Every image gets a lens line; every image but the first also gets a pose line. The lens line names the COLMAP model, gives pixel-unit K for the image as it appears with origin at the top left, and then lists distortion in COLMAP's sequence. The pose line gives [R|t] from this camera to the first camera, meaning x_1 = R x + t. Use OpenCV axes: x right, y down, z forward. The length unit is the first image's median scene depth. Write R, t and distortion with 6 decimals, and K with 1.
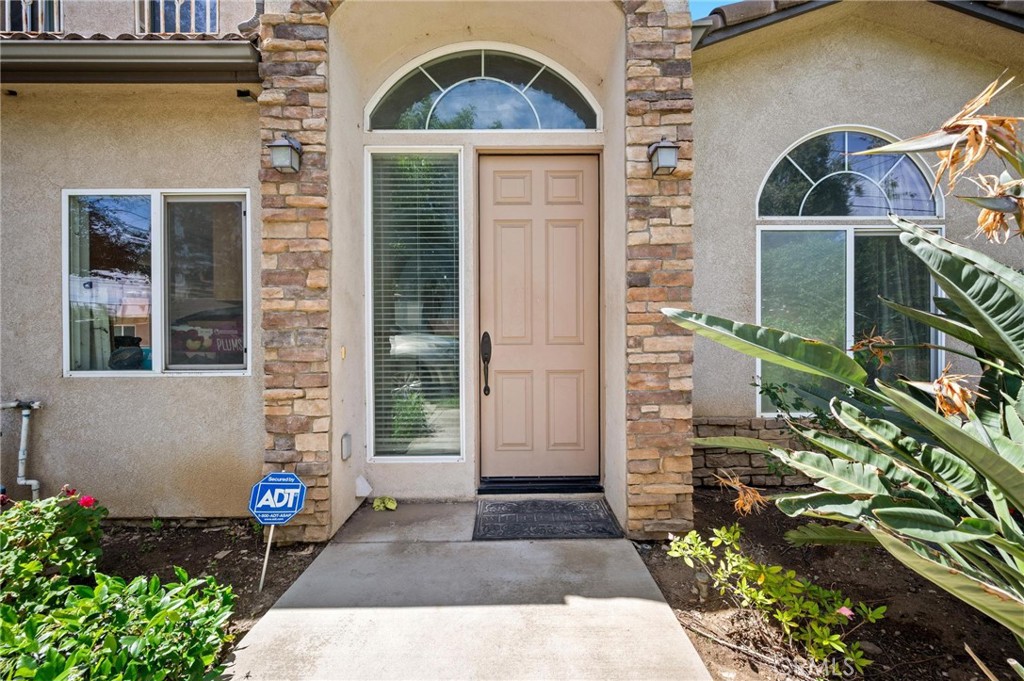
lens RADIAL K [[419.2, 0, 512.0], [0, 419.2, 340.1], [0, 0, 1]] dist [0.004089, -0.001296]
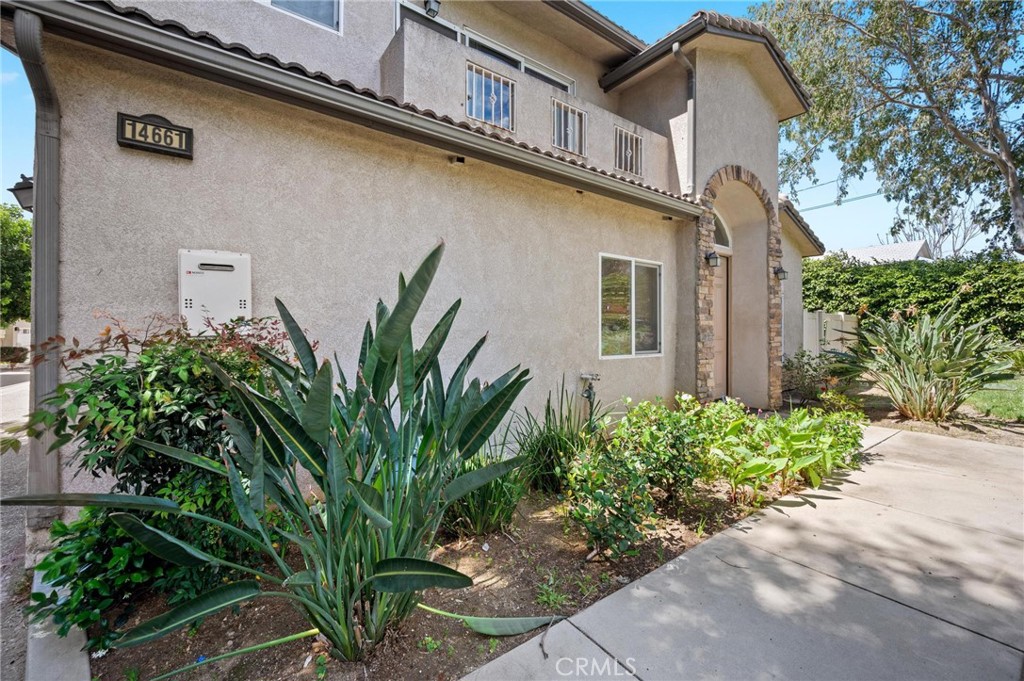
lens RADIAL K [[419.2, 0, 511.8], [0, 419.2, 337.8], [0, 0, 1]] dist [0.004089, -0.001296]
pose [[0.808801, 0.001846, 0.588079, -2.379037], [0.000865, 0.999990, -0.004329, 0.004358], [-0.588082, 0.004010, 0.808792, -0.189287]]
